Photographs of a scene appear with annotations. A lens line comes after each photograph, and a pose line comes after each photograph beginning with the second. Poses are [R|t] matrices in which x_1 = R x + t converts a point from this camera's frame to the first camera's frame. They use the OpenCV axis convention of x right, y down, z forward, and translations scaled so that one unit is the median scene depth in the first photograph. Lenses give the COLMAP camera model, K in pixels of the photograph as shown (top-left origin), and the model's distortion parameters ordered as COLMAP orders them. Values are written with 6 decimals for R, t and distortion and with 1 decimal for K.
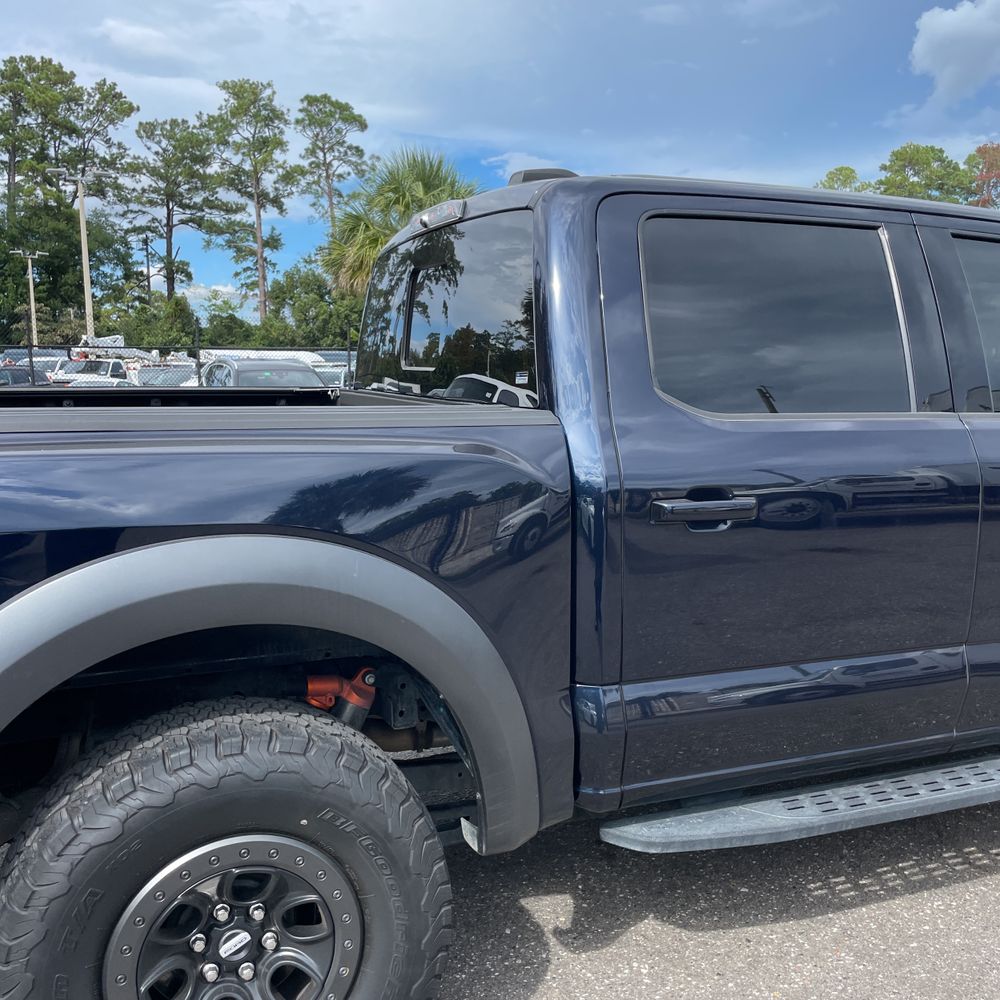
lens RADIAL K [[1011.3, 0, 503.5], [0, 1011.3, 499.9], [0, 0, 1]] dist [0.100135, -0.133679]
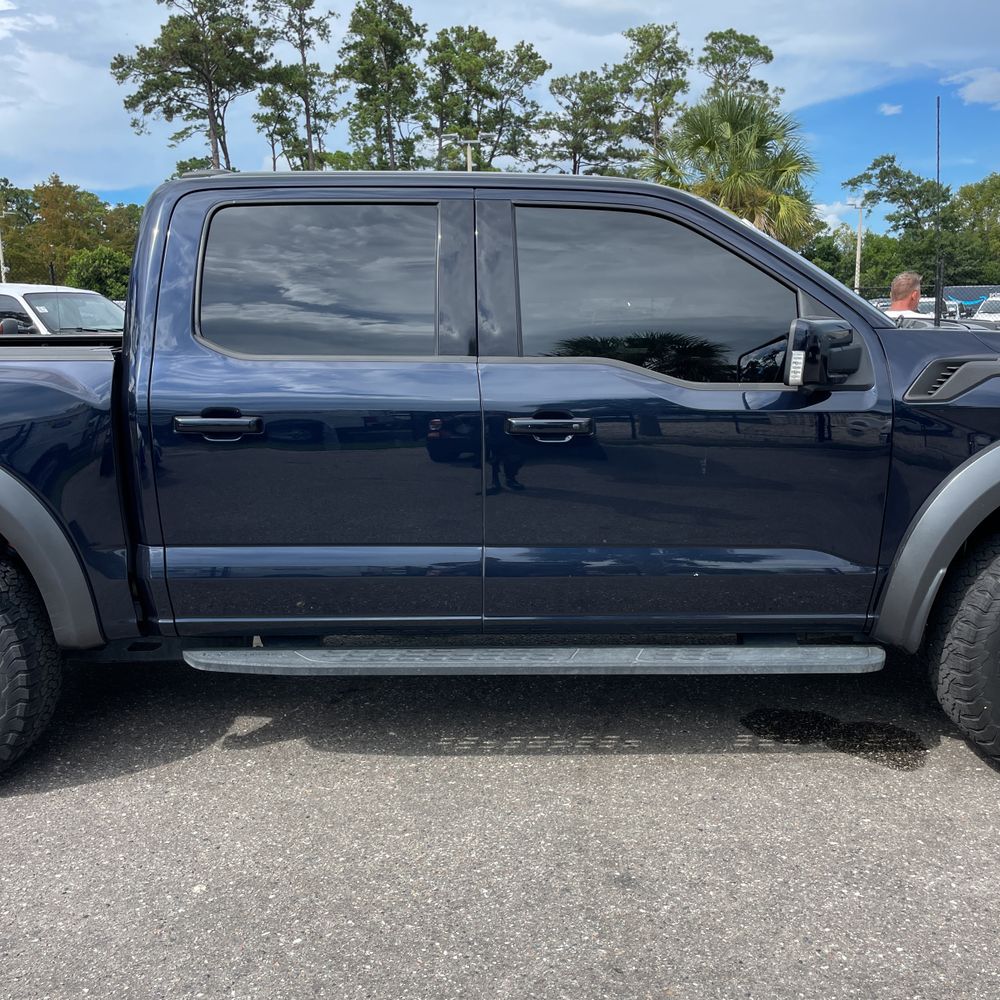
lens RADIAL K [[1020.0, 0, 508.2], [0, 1020.0, 482.6], [0, 0, 1]] dist [0.105639, -0.150074]
pose [[0.925014, 0.051414, -0.376437, 0.882494], [-0.037979, 0.998352, 0.043030, 0.010383], [0.378029, -0.025507, 0.925442, -0.119712]]
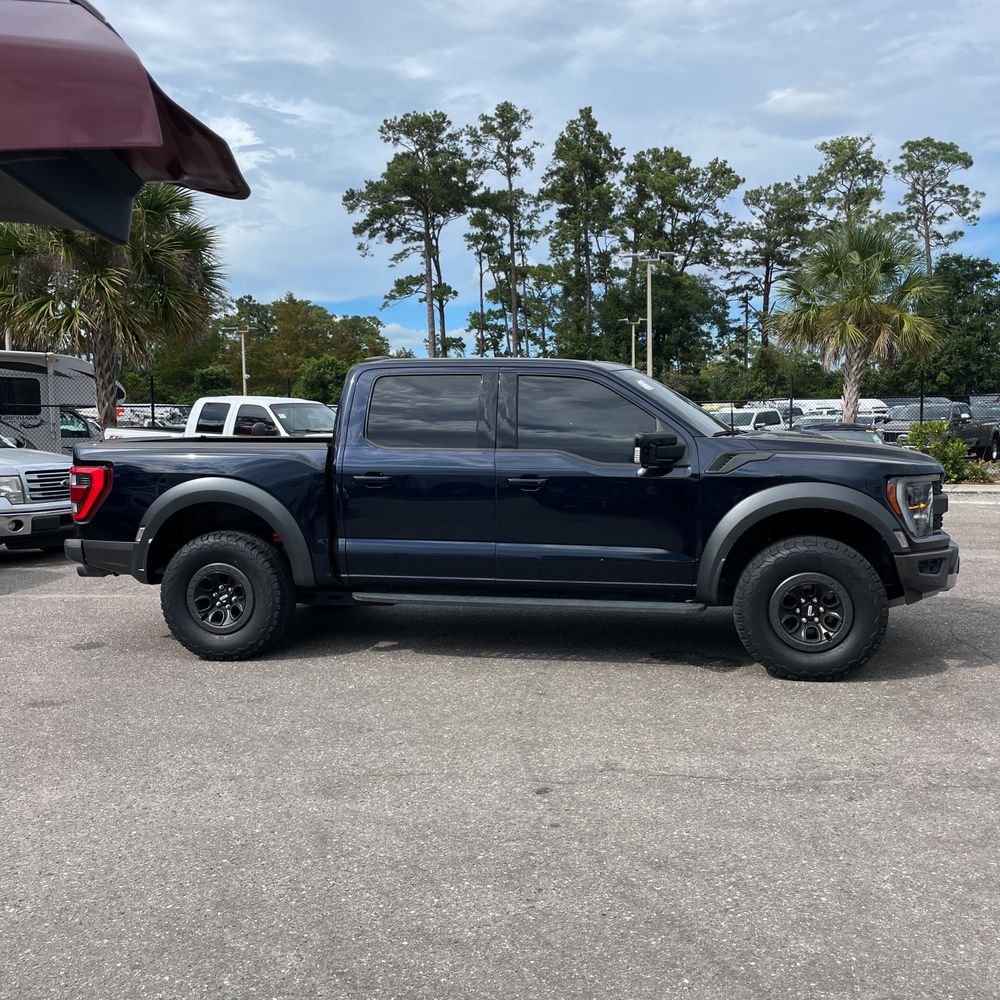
lens RADIAL K [[1020.0, 0, 508.2], [0, 1020.0, 482.6], [0, 0, 1]] dist [0.105639, -0.150074]
pose [[0.835493, 0.030217, -0.548669, 1.704488], [-0.064313, 0.997002, -0.043024, 0.095537], [0.545724, 0.071233, 0.834932, -0.977841]]
